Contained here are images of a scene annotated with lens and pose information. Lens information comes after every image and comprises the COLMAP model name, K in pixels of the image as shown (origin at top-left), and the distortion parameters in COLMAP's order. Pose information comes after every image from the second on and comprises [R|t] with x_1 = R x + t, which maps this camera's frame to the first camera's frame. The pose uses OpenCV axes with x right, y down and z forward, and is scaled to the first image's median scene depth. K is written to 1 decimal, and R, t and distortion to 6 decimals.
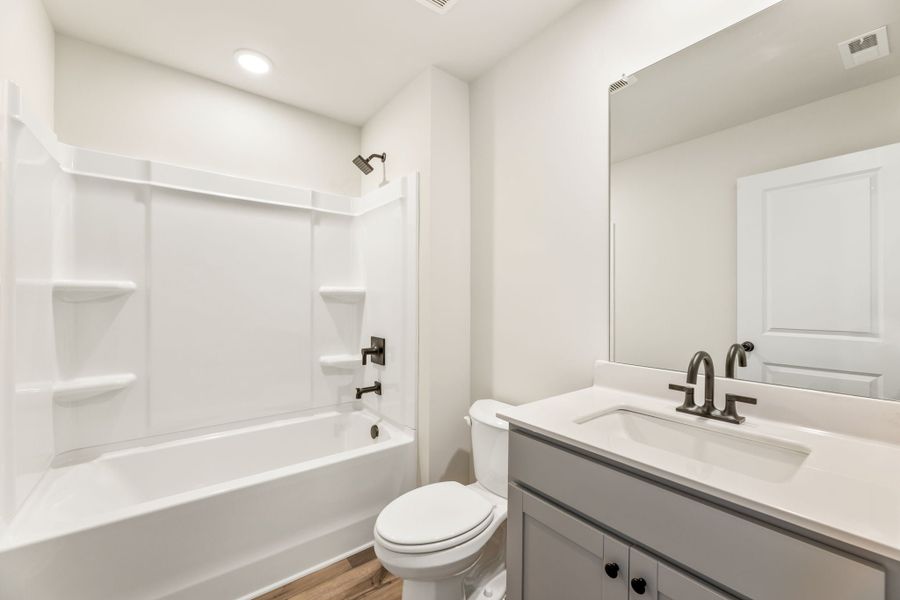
lens RADIAL K [[367.9, 0, 450.0], [0, 367.9, 300.0], [0, 0, 1]] dist [-0.000584, 0.000044]
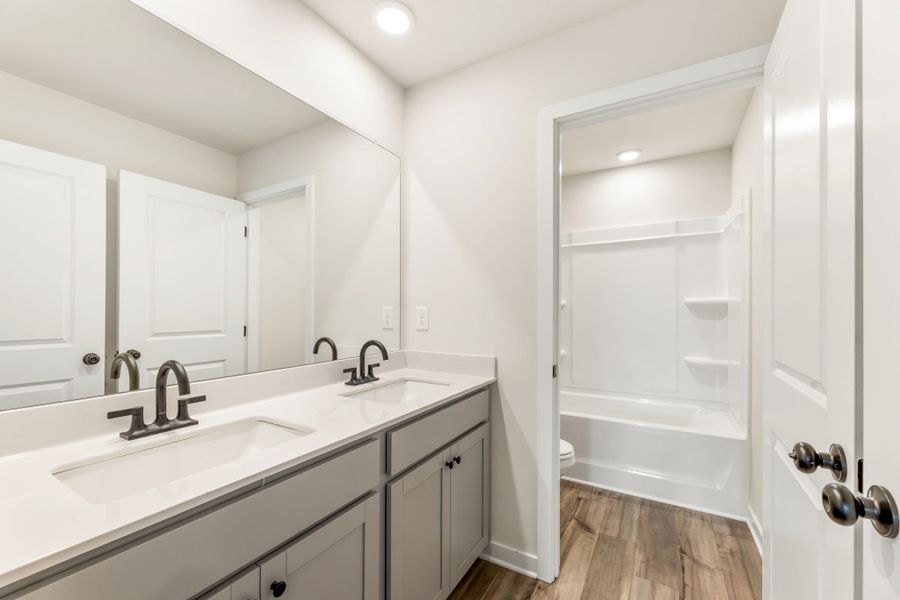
lens RADIAL K [[367.9, 0, 450.0], [0, 367.9, 300.0], [0, 0, 1]] dist [-0.000584, 0.000044]
pose [[-0.367529, 0.033337, 0.929414, -0.297683], [0.000476, 0.999364, -0.035658, 0.016051], [-0.930012, -0.012663, -0.367311, 0.470454]]
